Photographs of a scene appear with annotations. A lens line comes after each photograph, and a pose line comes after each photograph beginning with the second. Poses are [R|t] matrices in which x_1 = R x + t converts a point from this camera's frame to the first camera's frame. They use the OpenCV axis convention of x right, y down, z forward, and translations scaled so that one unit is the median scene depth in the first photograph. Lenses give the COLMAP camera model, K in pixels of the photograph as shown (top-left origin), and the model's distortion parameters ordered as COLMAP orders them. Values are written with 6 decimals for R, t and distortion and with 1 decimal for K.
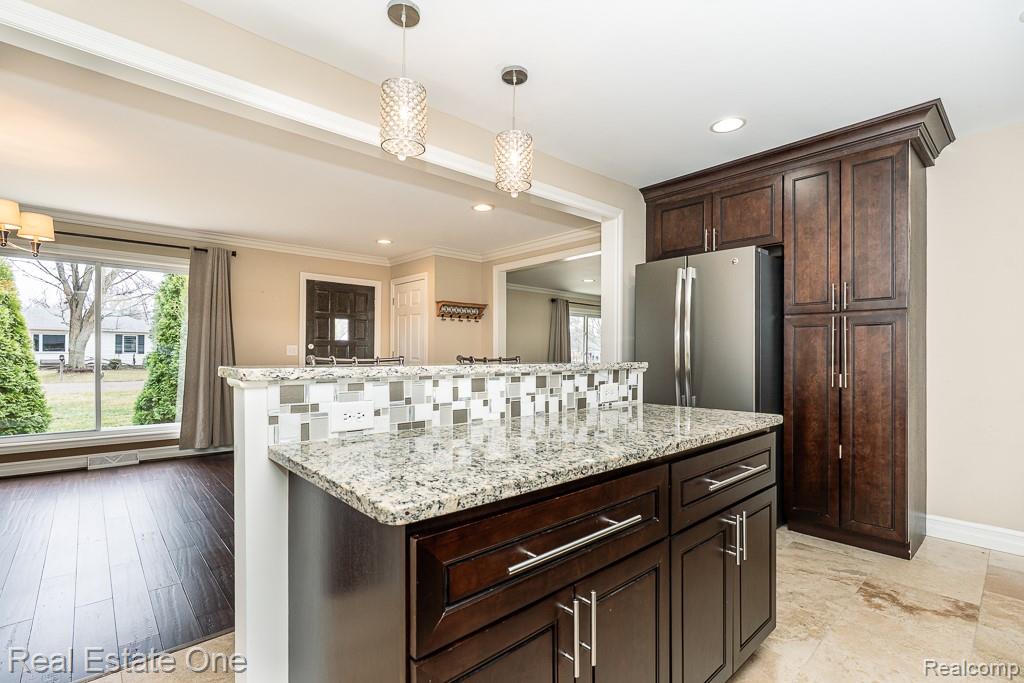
lens RADIAL K [[467.9, 0, 513.2], [0, 467.9, 353.5], [0, 0, 1]] dist [-0.008027, 0.002112]
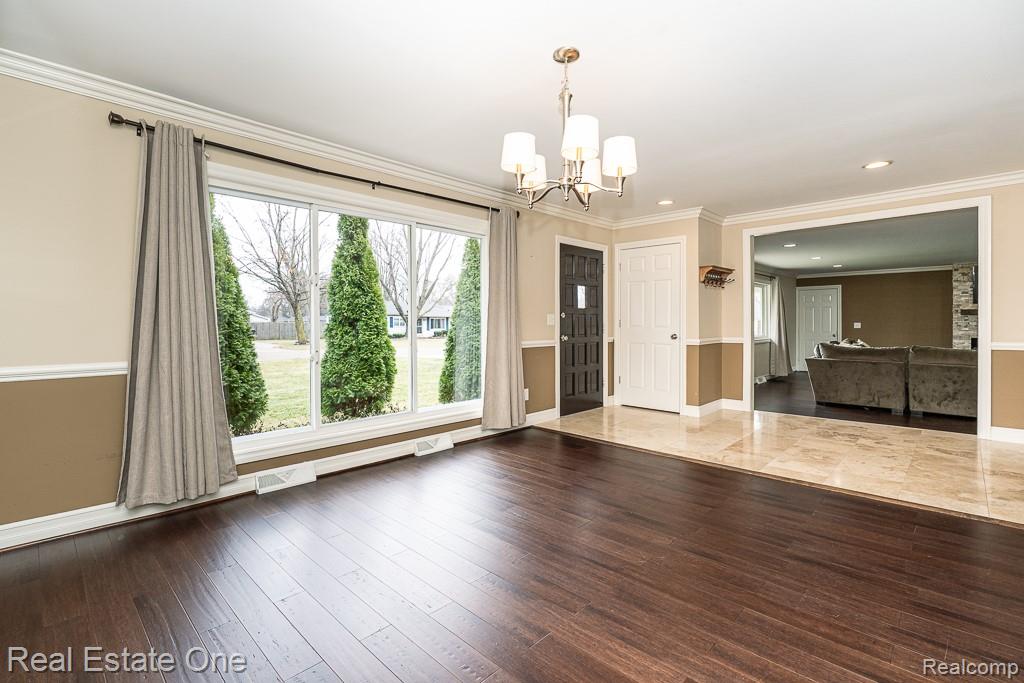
lens RADIAL K [[467.9, 0, 509.2], [0, 467.9, 322.8], [0, 0, 1]] dist [-0.008027, 0.002112]
pose [[0.997907, -0.010813, 0.063750, -1.778987], [0.010845, 0.999941, -0.000159, -0.003108], [-0.063745, 0.000850, 0.997966, 0.231714]]
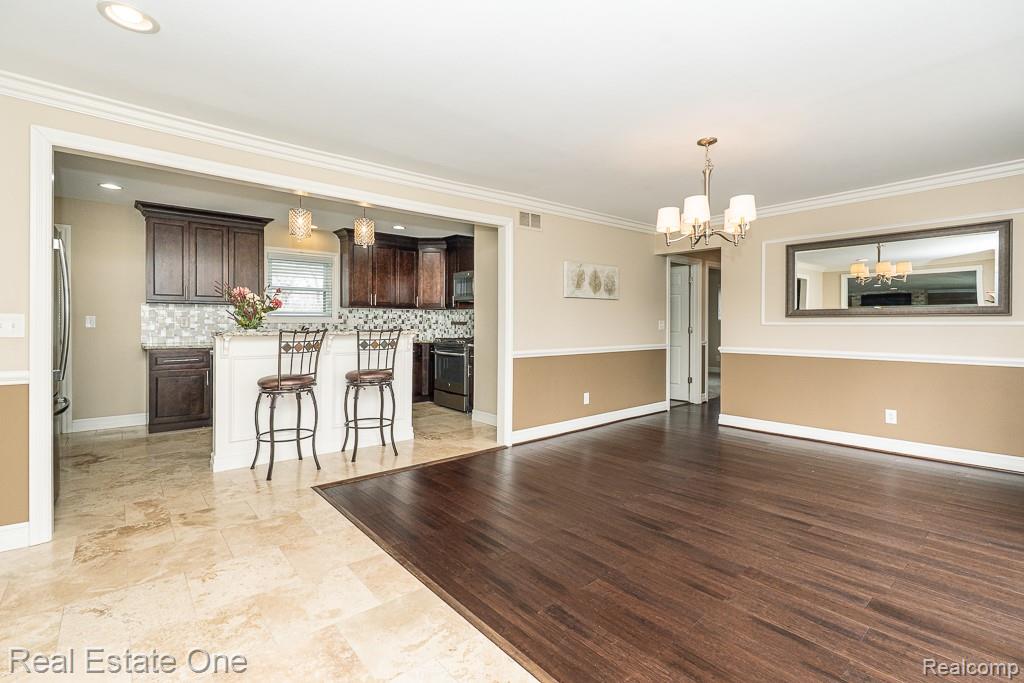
lens RADIAL K [[467.9, 0, 501.2], [0, 467.9, 326.3], [0, 0, 1]] dist [-0.008027, 0.002112]
pose [[-0.998868, -0.009343, 0.046640, -0.940989], [-0.009010, 0.999932, 0.007346, -0.026494], [-0.046706, 0.006917, -0.998885, 2.986304]]
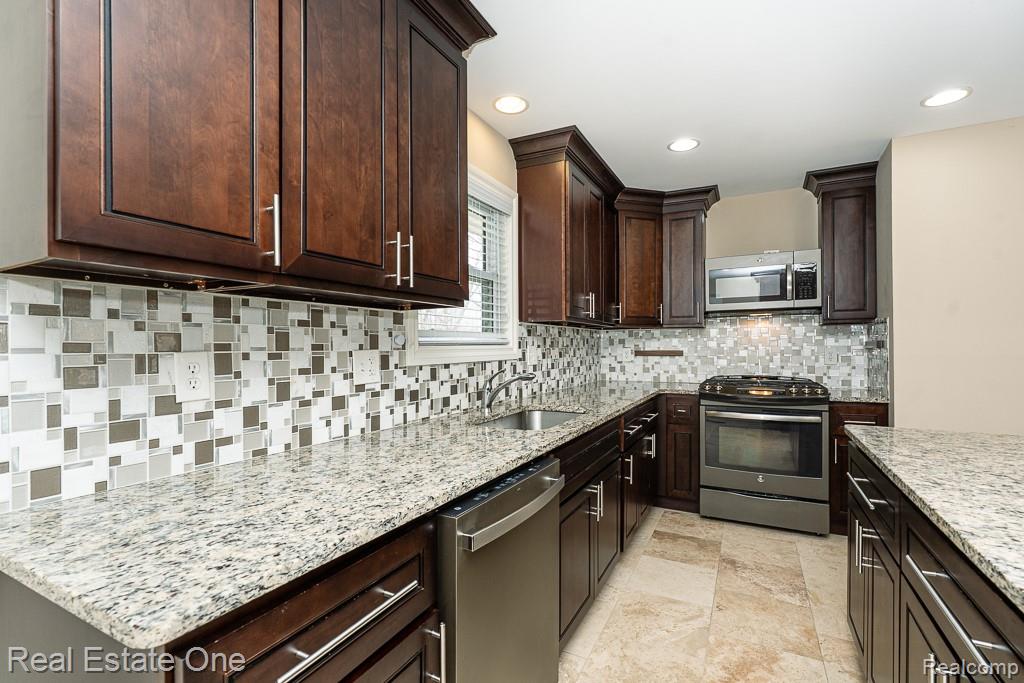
lens RADIAL K [[467.9, 0, 508.6], [0, 467.9, 348.5], [0, 0, 1]] dist [-0.008027, 0.002112]
pose [[-0.940276, 0.003866, -0.340392, 0.890559], [0.004005, 0.999992, 0.000295, -0.045972], [0.340390, -0.001085, -0.940284, 1.014832]]
